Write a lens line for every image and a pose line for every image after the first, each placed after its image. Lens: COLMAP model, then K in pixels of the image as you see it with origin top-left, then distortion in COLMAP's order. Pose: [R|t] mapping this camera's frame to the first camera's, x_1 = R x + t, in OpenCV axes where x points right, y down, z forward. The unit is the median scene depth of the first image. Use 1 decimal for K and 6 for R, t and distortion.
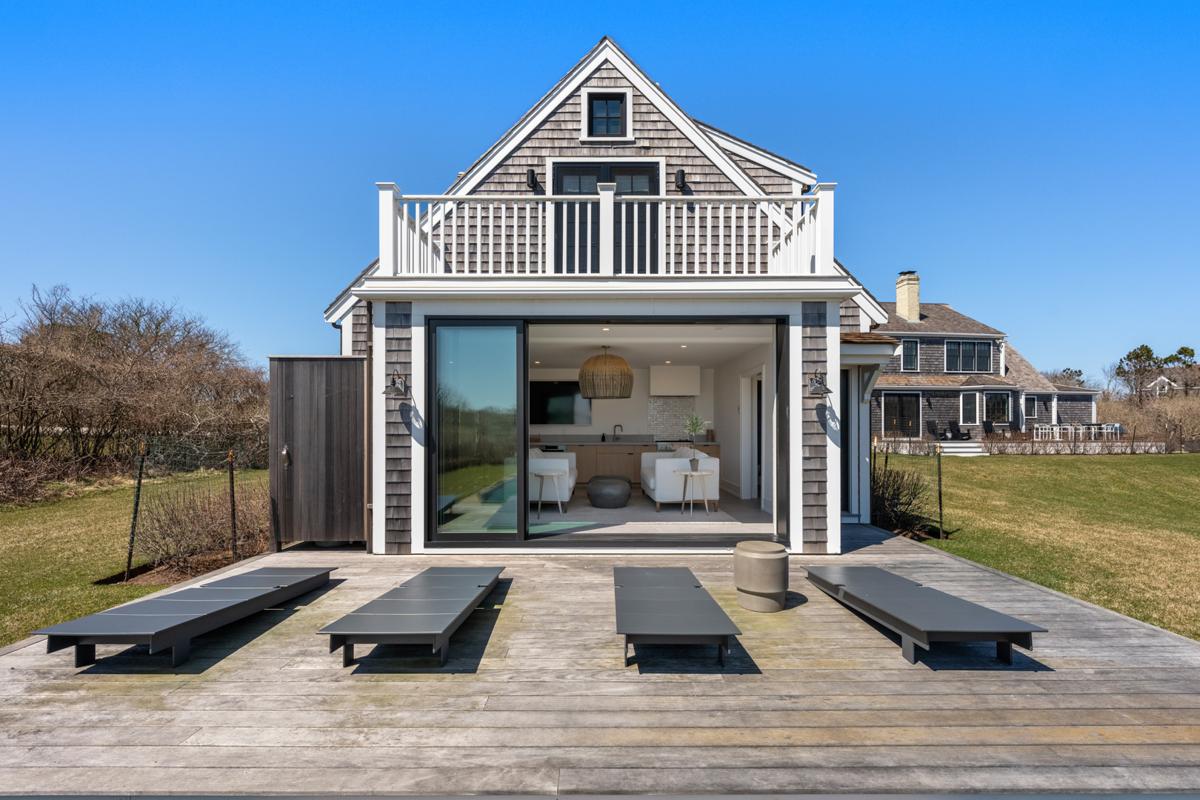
lens RADIAL K [[509.8, 0, 600.0], [0, 509.8, 400.0], [0, 0, 1]] dist [-0.001514, -0.000161]
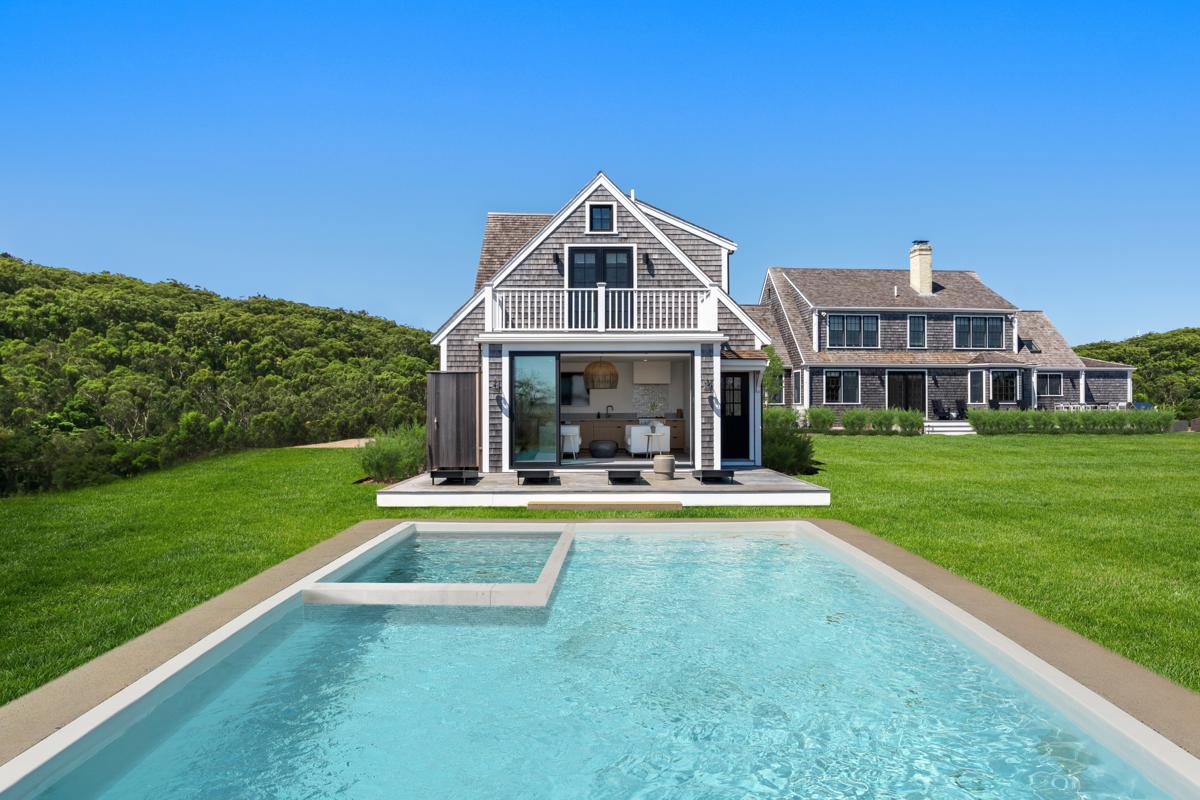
lens RADIAL K [[827.8, 0, 600.0], [0, 827.8, 400.0], [0, 0, 1]] dist [0.000407, 0.000077]
pose [[0.999896, -0.002092, 0.014270, -0.029741], [0.001443, 0.998969, 0.045379, -0.092969], [-0.014350, -0.045353, 0.998868, -1.677524]]
